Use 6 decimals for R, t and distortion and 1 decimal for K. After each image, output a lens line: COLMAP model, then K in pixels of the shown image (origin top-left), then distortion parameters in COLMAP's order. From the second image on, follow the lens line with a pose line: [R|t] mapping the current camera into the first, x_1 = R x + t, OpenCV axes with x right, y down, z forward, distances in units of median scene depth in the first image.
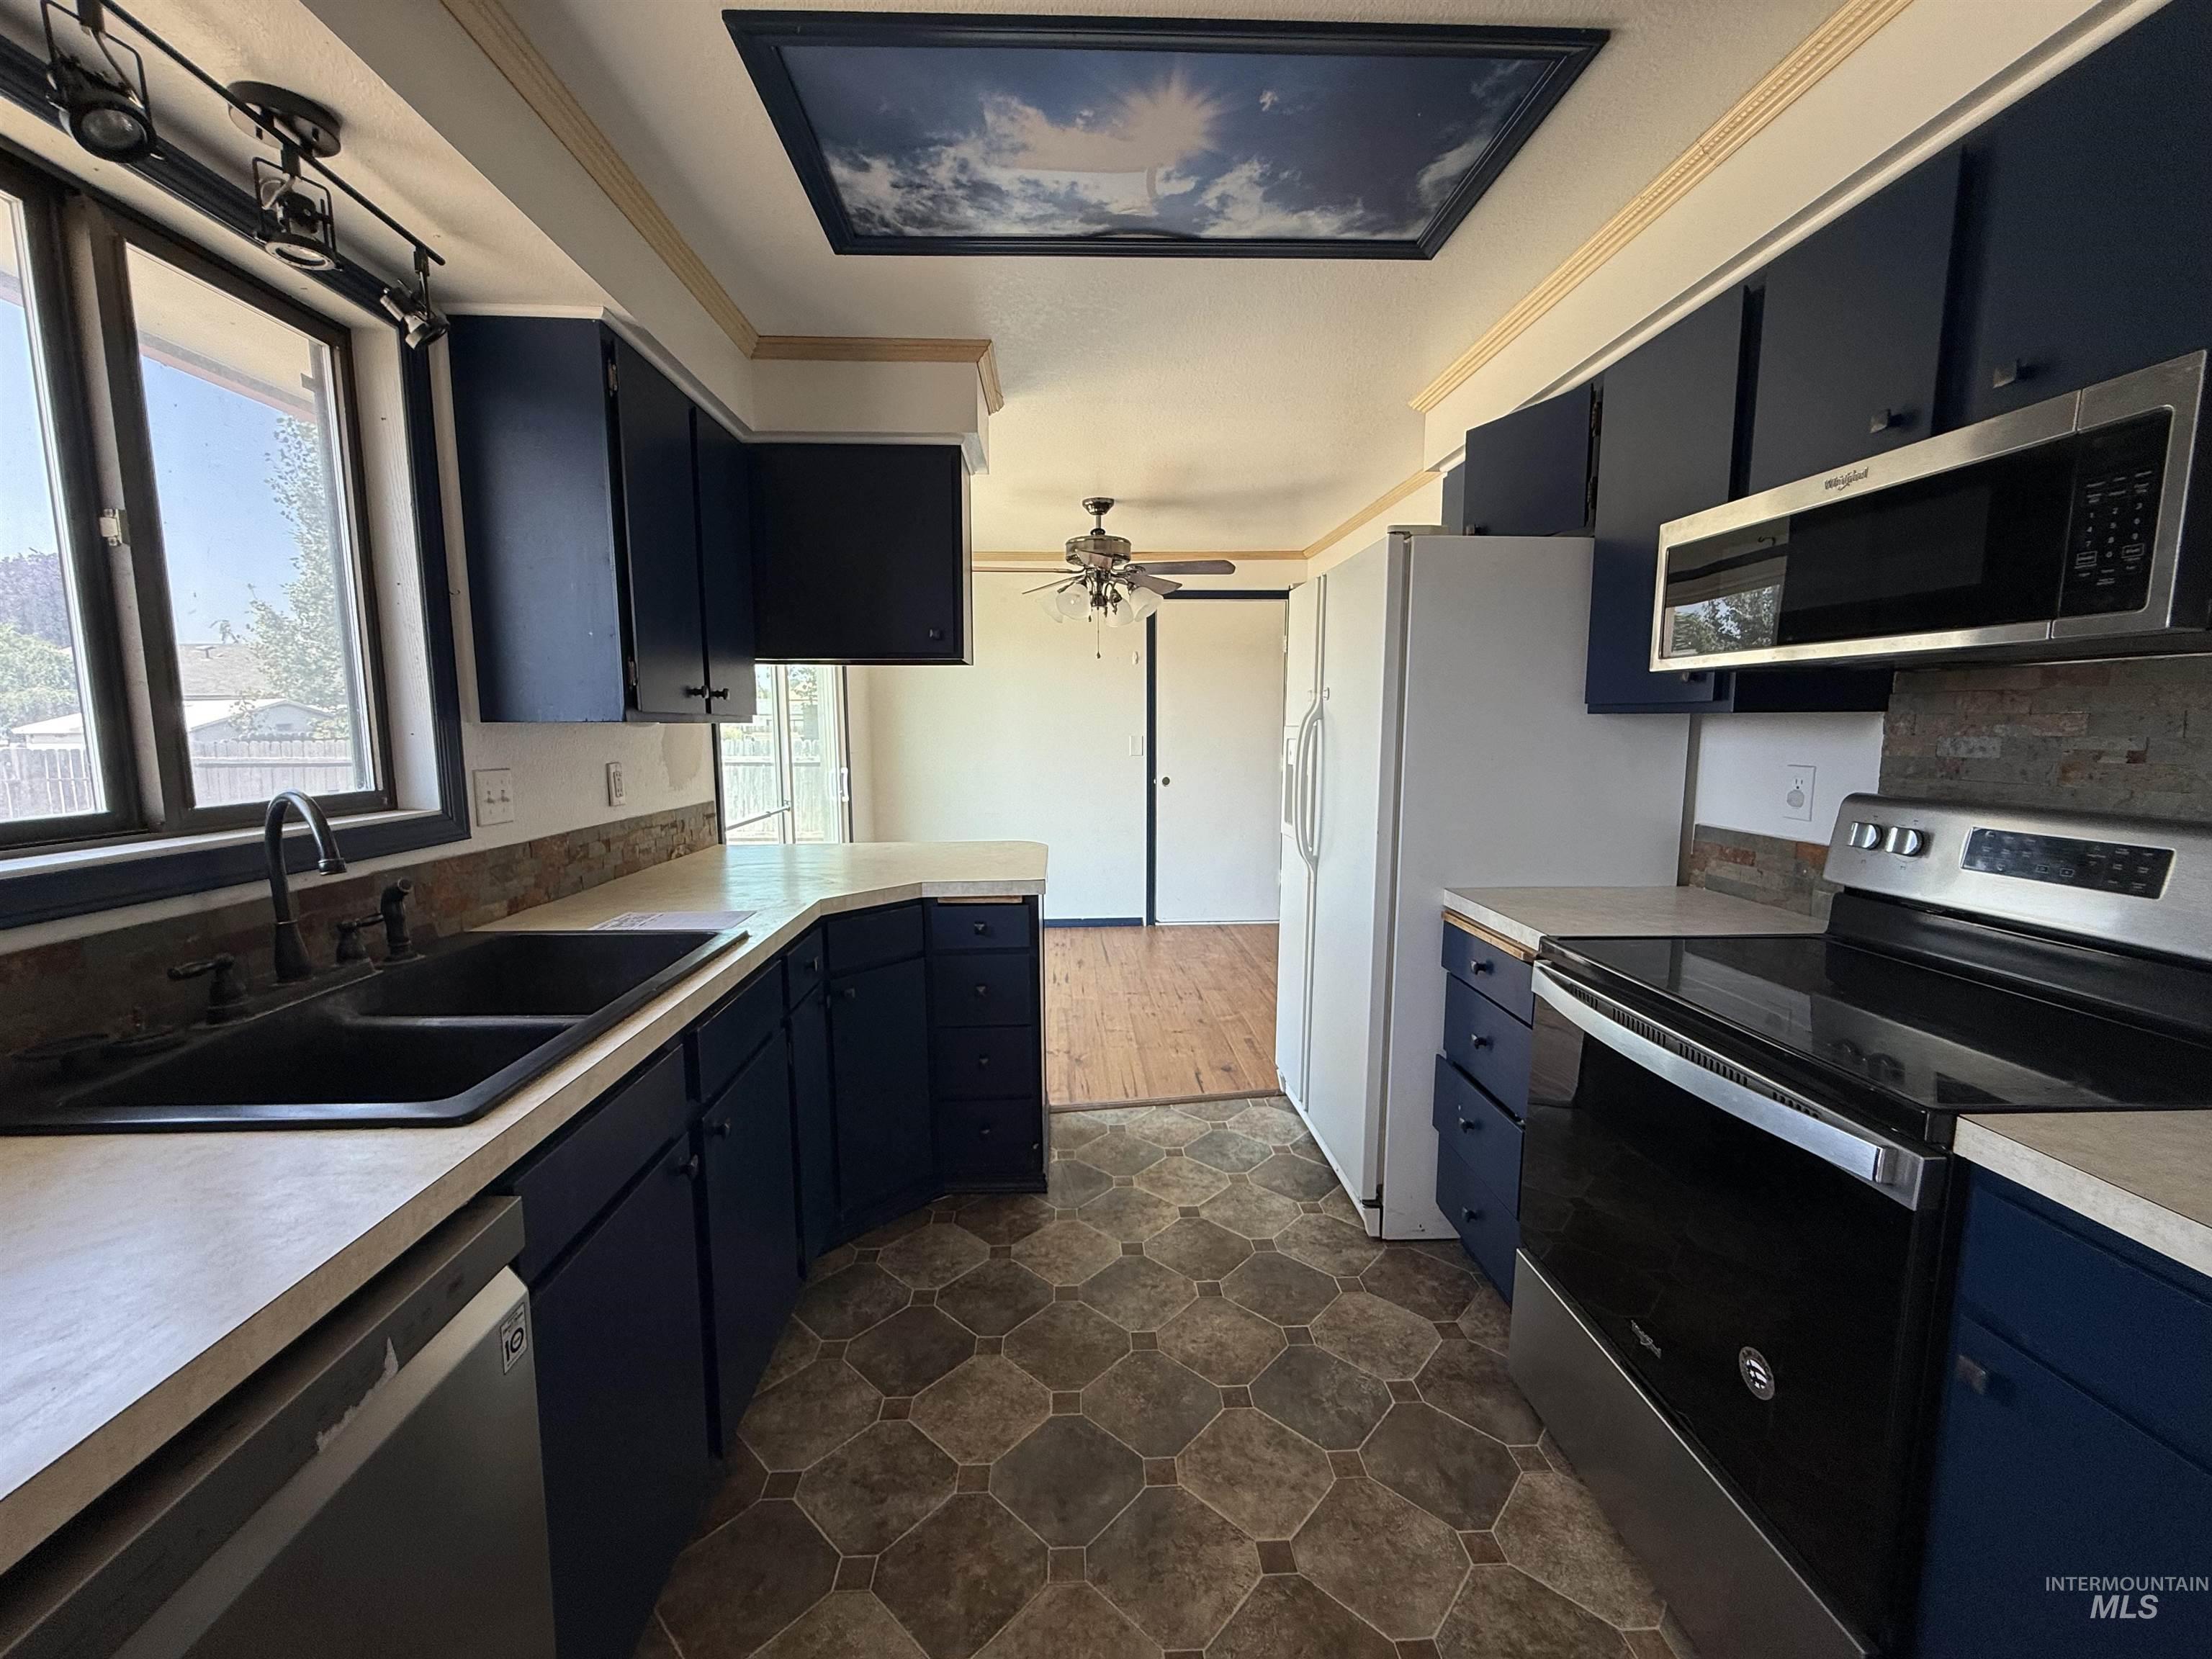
lens RADIAL K [[883.3, 0, 1097.1], [0, 883.3, 835.2], [0, 0, 1]] dist [-0.000571, 0.000447]
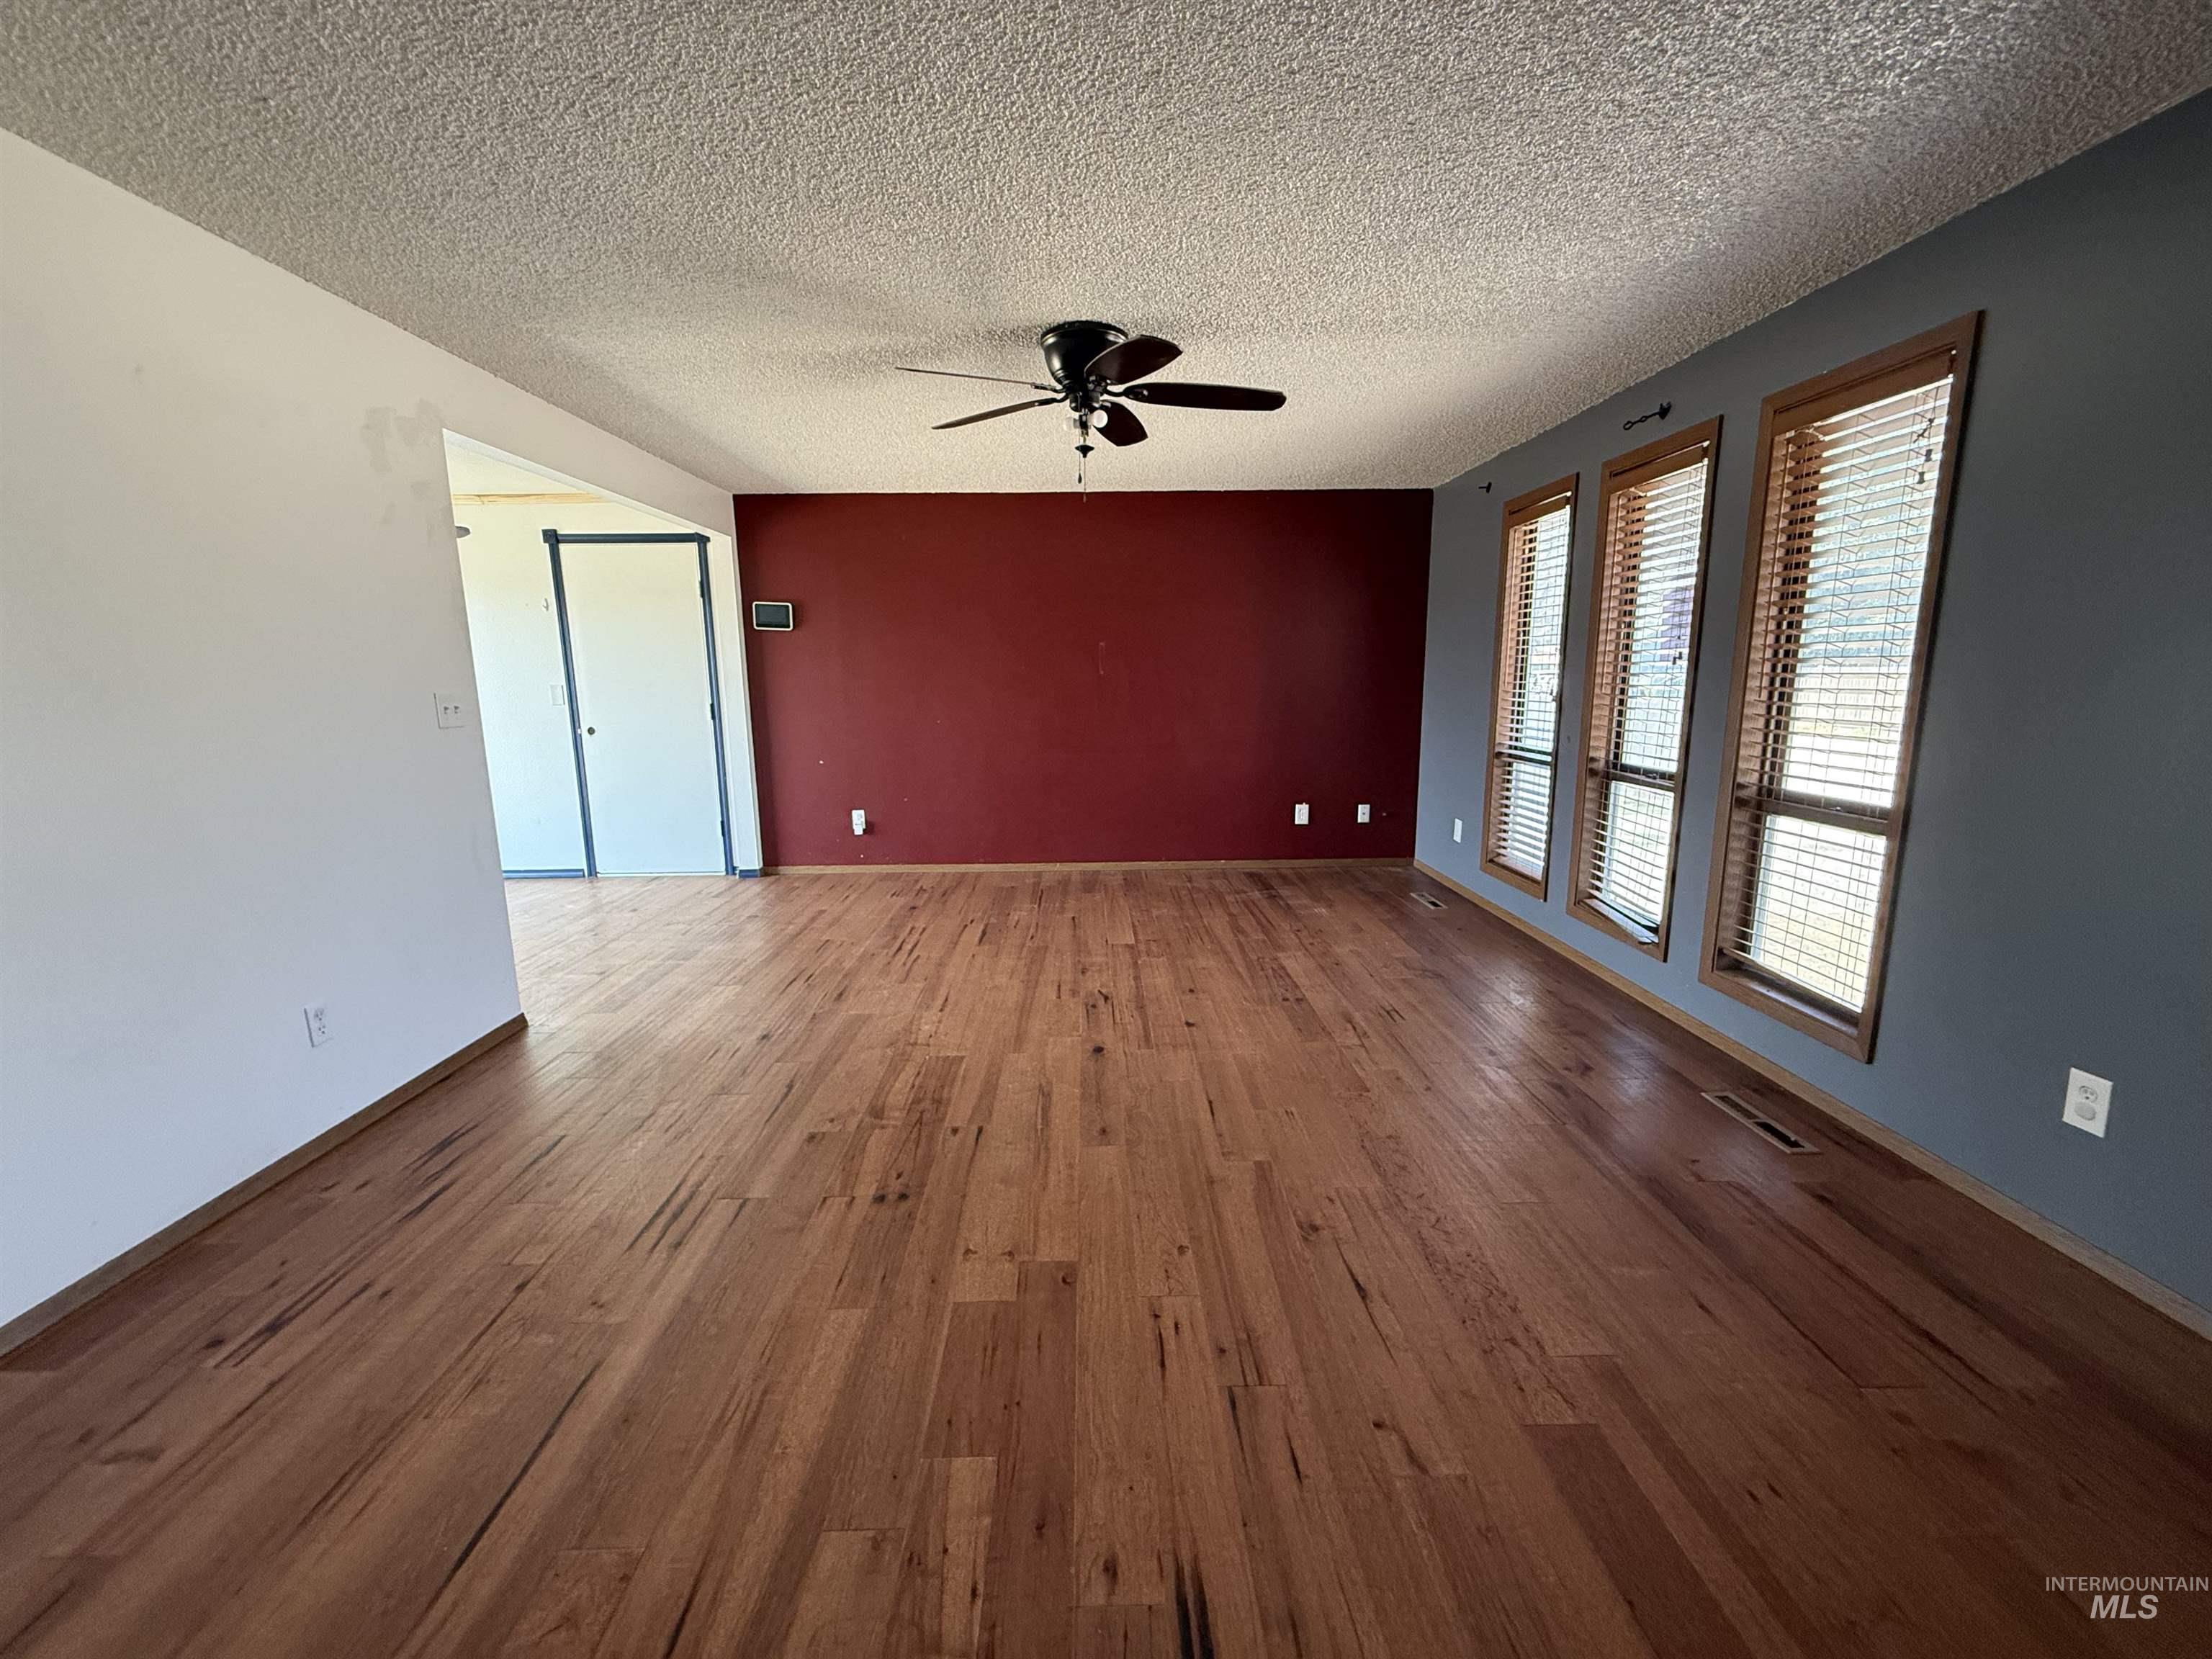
lens RADIAL K [[883.3, 0, 1095.4], [0, 883.3, 827.1], [0, 0, 1]] dist [-0.000571, 0.000447]
pose [[0.999648, -0.001140, -0.026524, 1.930126], [0.002419, 0.998832, 0.048260, 0.000445], [0.026438, -0.048307, 0.998483, 0.082999]]
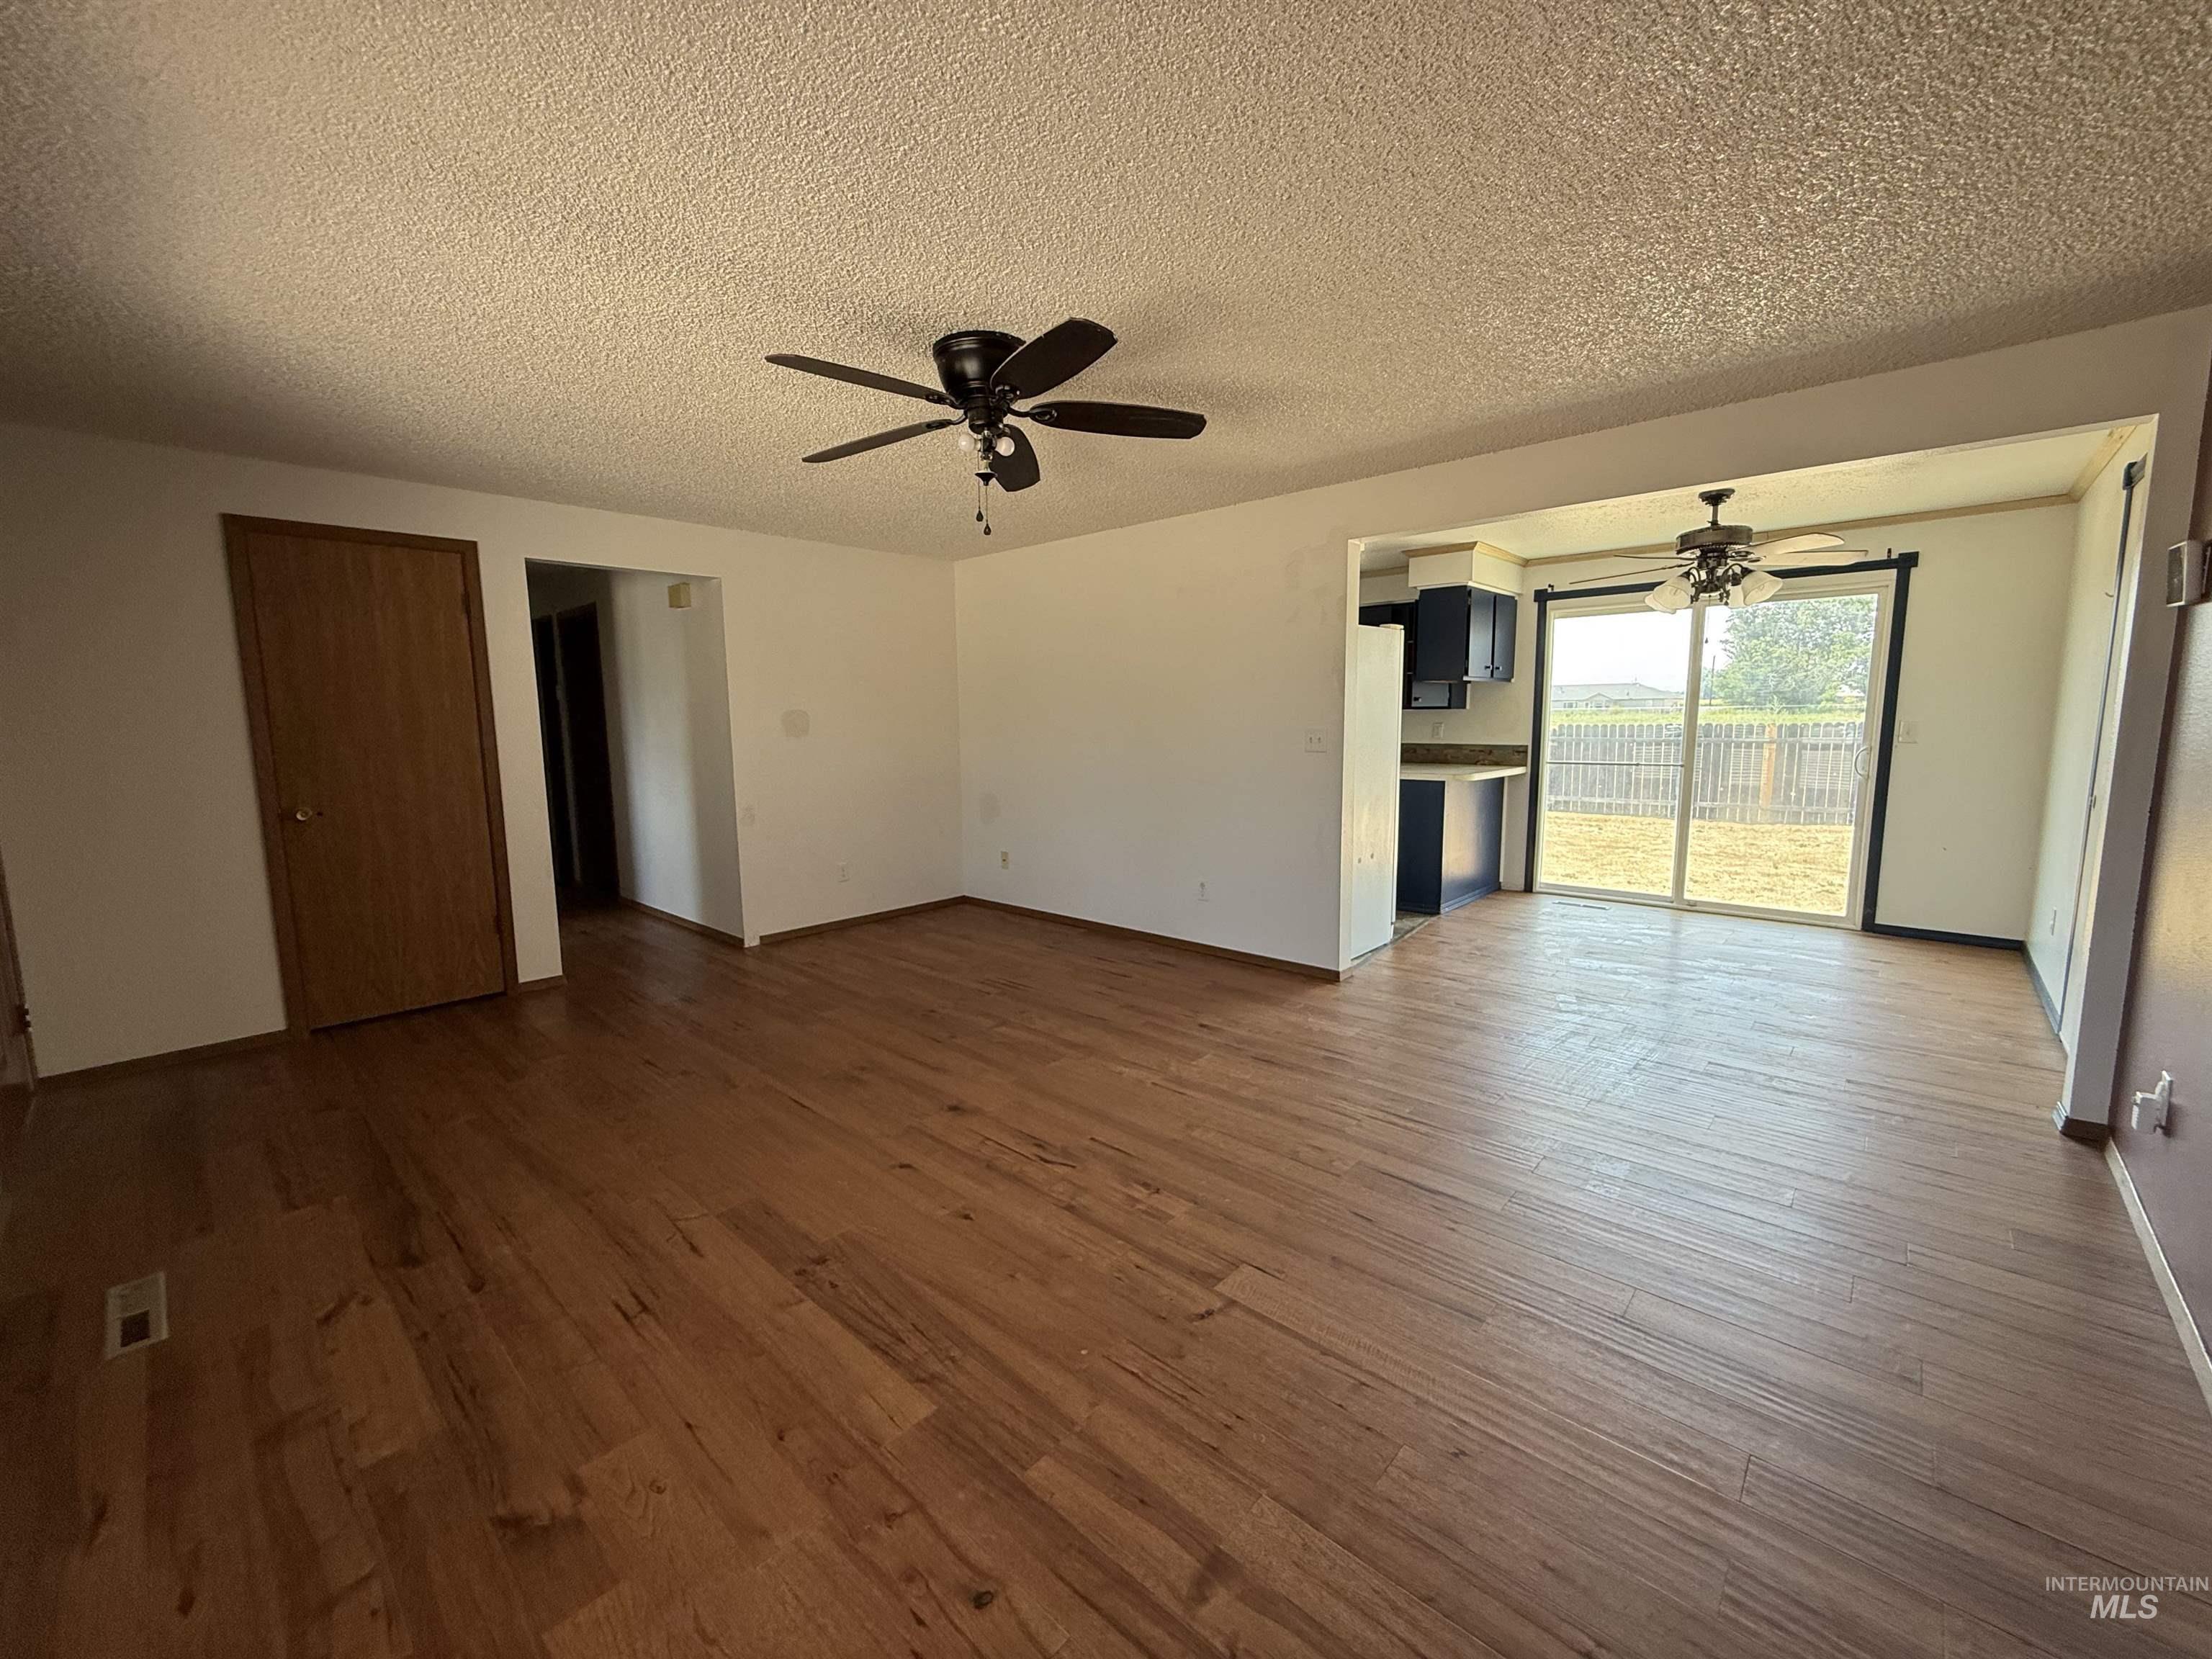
lens RADIAL K [[883.3, 0, 1100.1], [0, 883.3, 833.2], [0, 0, 1]] dist [-0.000571, 0.000447]
pose [[-0.704588, 0.106509, -0.701578, 2.729642], [-0.074074, 0.972231, 0.221989, -0.348769], [0.705739, 0.208380, -0.677133, 2.708997]]
